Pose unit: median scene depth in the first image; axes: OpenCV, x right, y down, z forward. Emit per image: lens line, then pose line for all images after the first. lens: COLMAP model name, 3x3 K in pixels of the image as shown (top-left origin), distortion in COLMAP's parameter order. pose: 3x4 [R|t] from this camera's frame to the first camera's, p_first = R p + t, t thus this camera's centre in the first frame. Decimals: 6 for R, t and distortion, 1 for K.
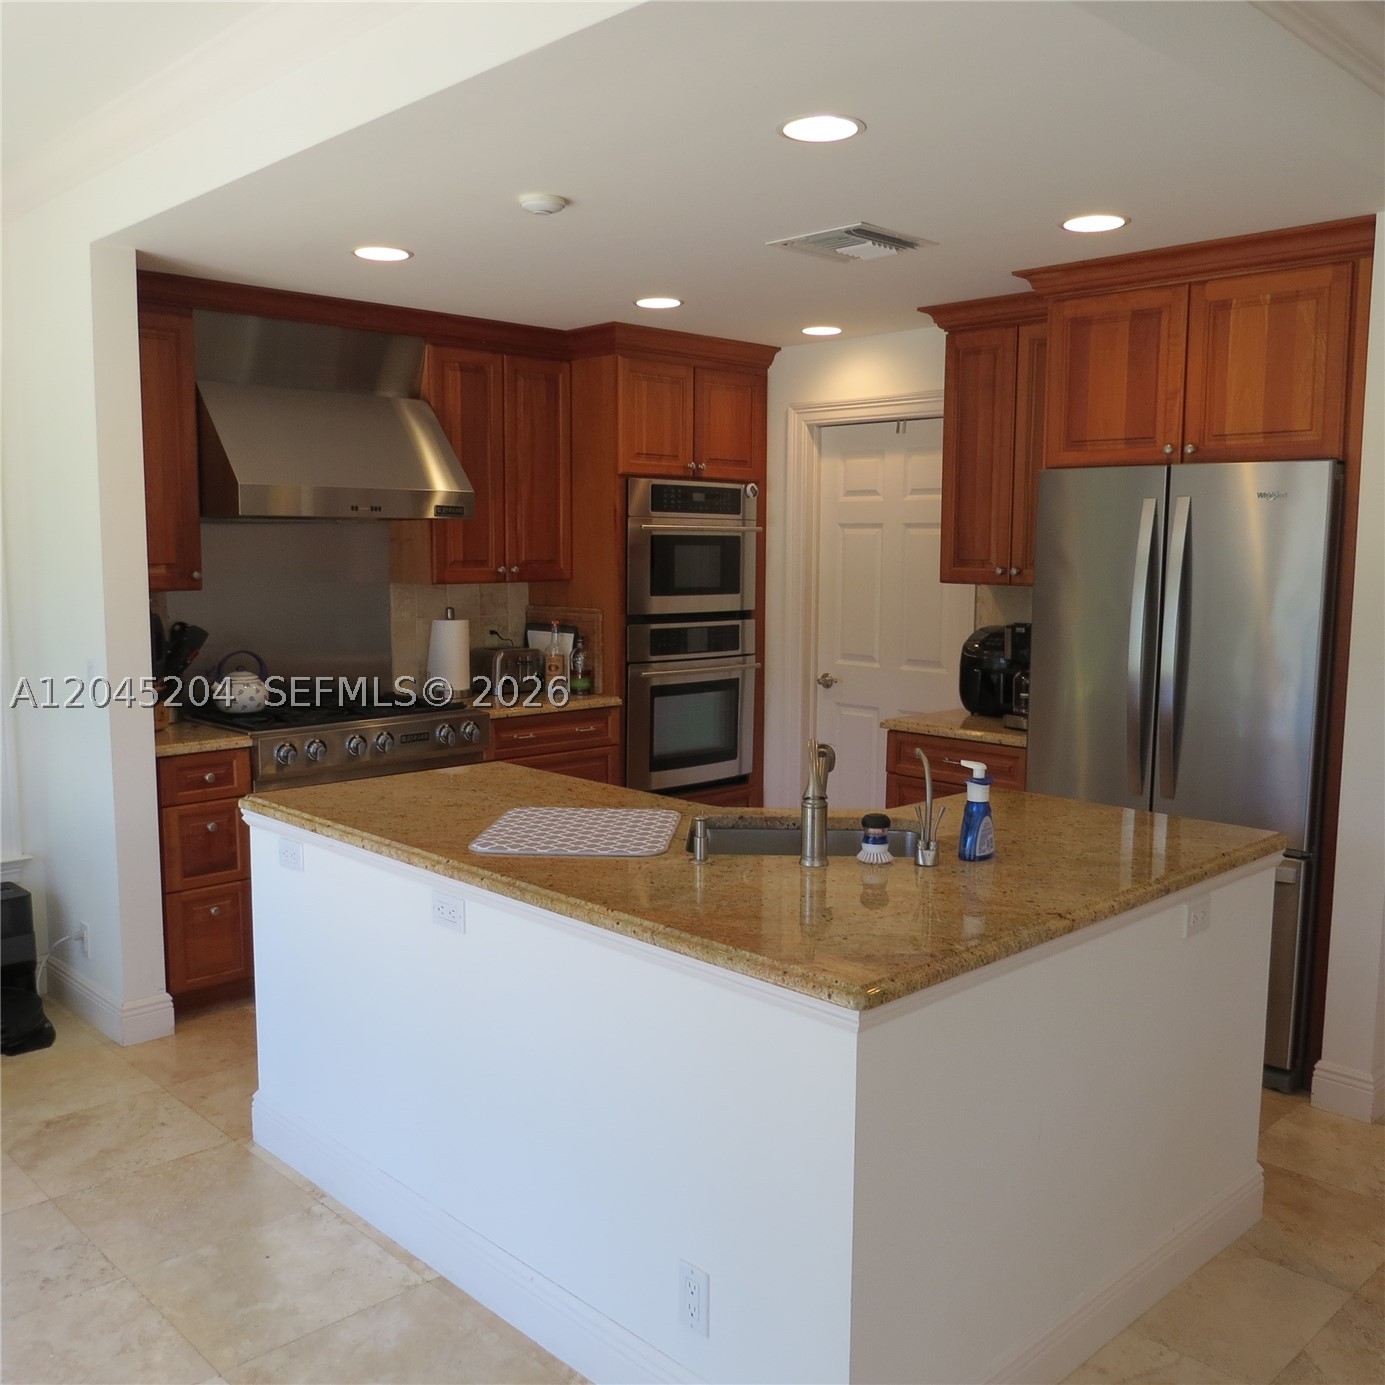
lens RADIAL K [[1336.9, 0, 695.3], [0, 1336.9, 697.5], [0, 0, 1]] dist [-0.008037, 0.000000]
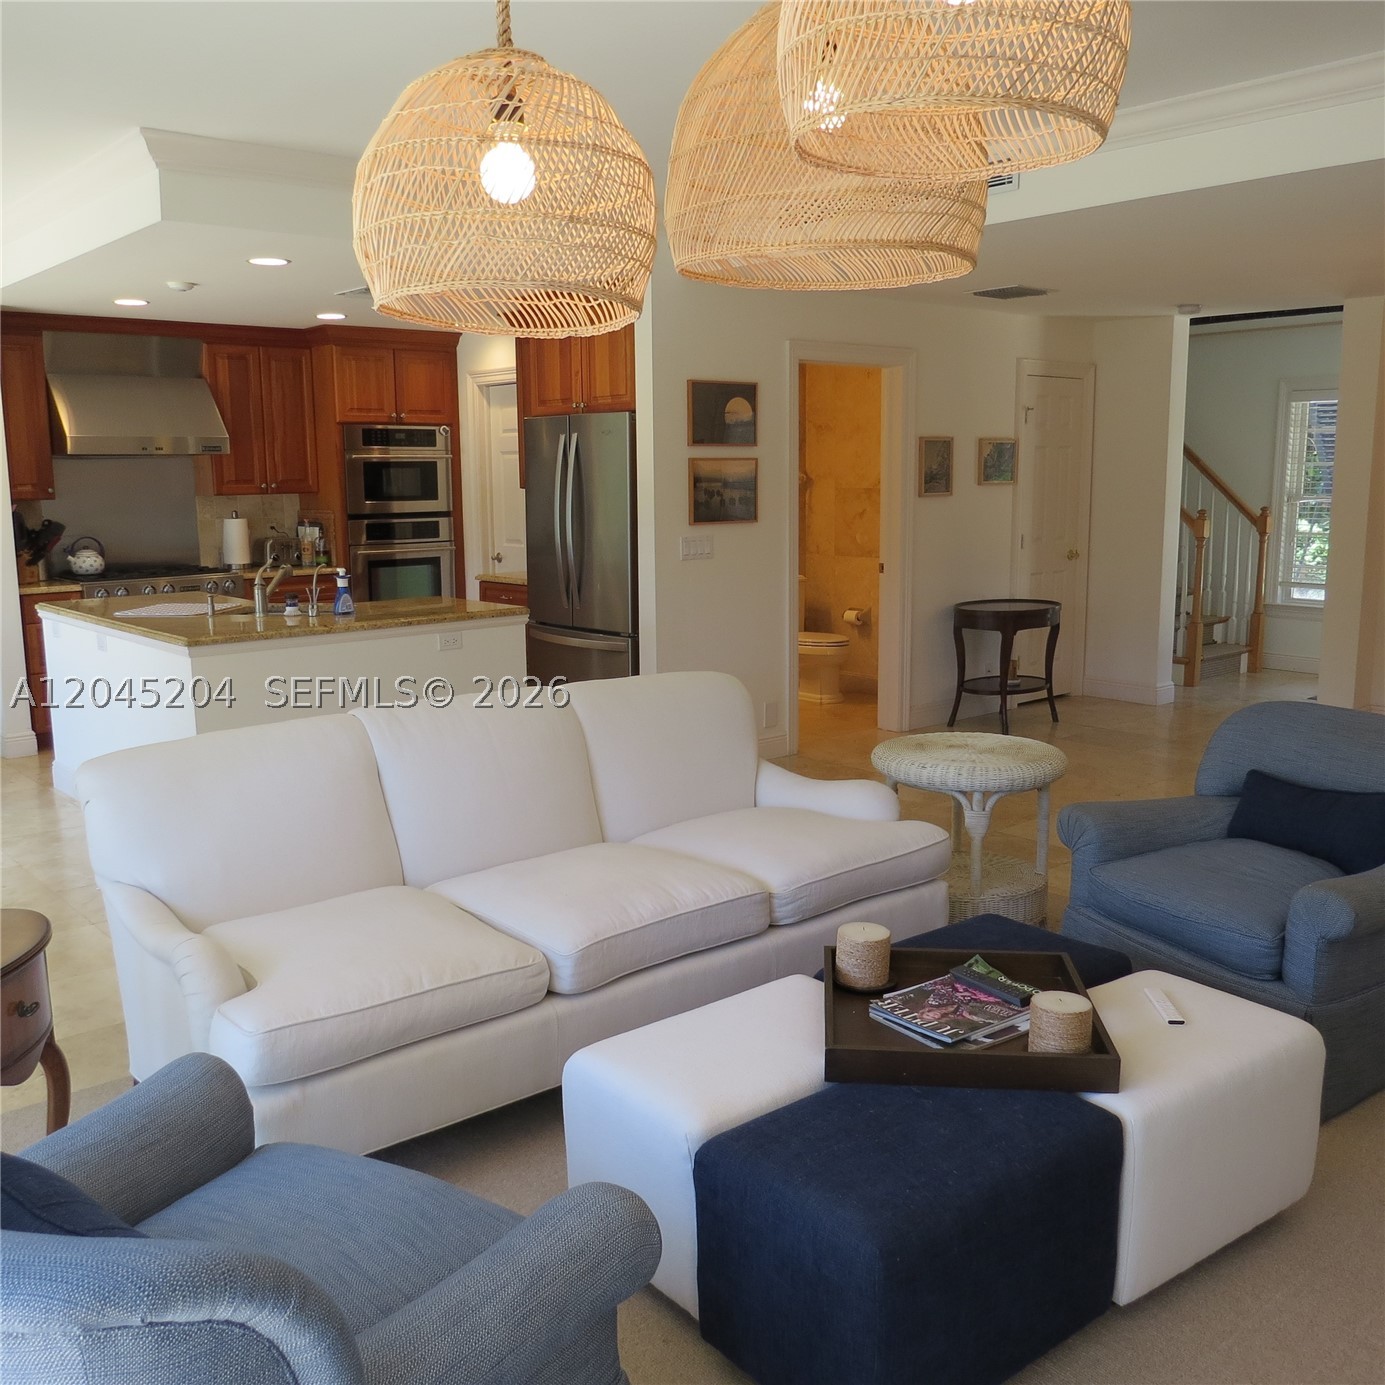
lens RADIAL K [[1336.9, 0, 689.3], [0, 1336.9, 690.9], [0, 0, 1]] dist [-0.008037, 0.000000]
pose [[0.998133, -0.007179, -0.060652, 0.431529], [0.010161, 0.998747, 0.049010, 0.070242], [0.060224, -0.049535, 0.996955, -0.520873]]
